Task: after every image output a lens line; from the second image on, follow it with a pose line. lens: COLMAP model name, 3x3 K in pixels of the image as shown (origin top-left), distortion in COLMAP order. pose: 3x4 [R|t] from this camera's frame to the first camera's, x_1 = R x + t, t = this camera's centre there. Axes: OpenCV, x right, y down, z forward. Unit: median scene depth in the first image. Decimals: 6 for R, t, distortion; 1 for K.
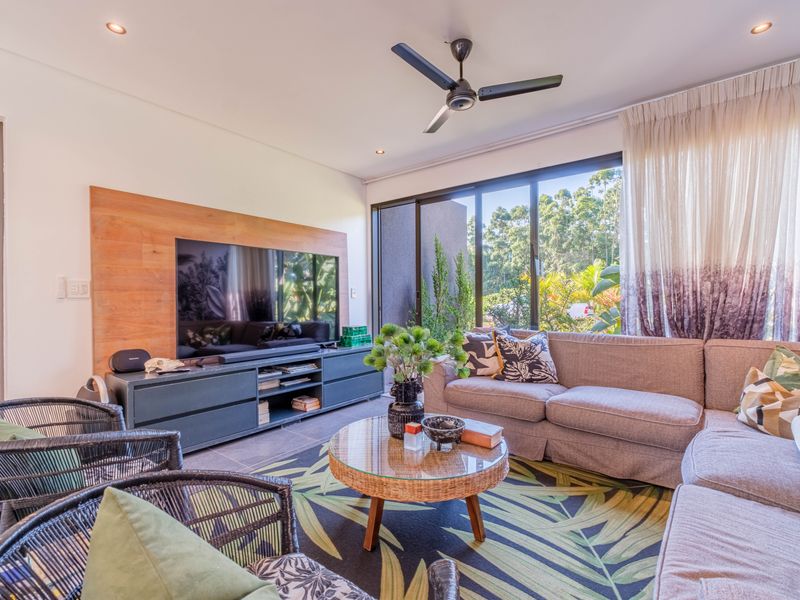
lens RADIAL K [[377.5, 0, 400.0], [0, 377.5, 300.0], [0, 0, 1]] dist [-0.000731, 0.000880]
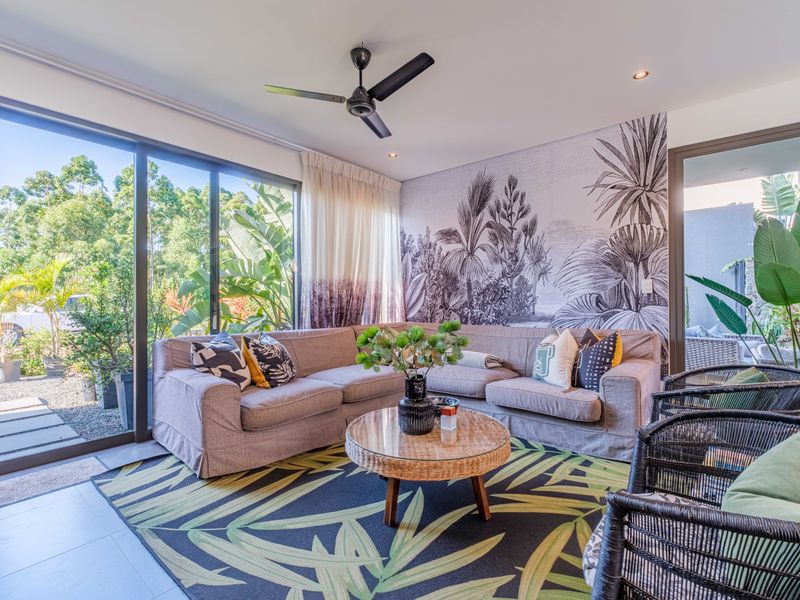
lens RADIAL K [[377.5, 0, 400.0], [0, 377.5, 300.0], [0, 0, 1]] dist [-0.000731, 0.000880]
pose [[0.035919, 0.006463, 0.999334, -0.663966], [0.006215, 0.999958, -0.006690, 0.005968], [-0.999335, 0.006451, 0.035877, 0.659651]]
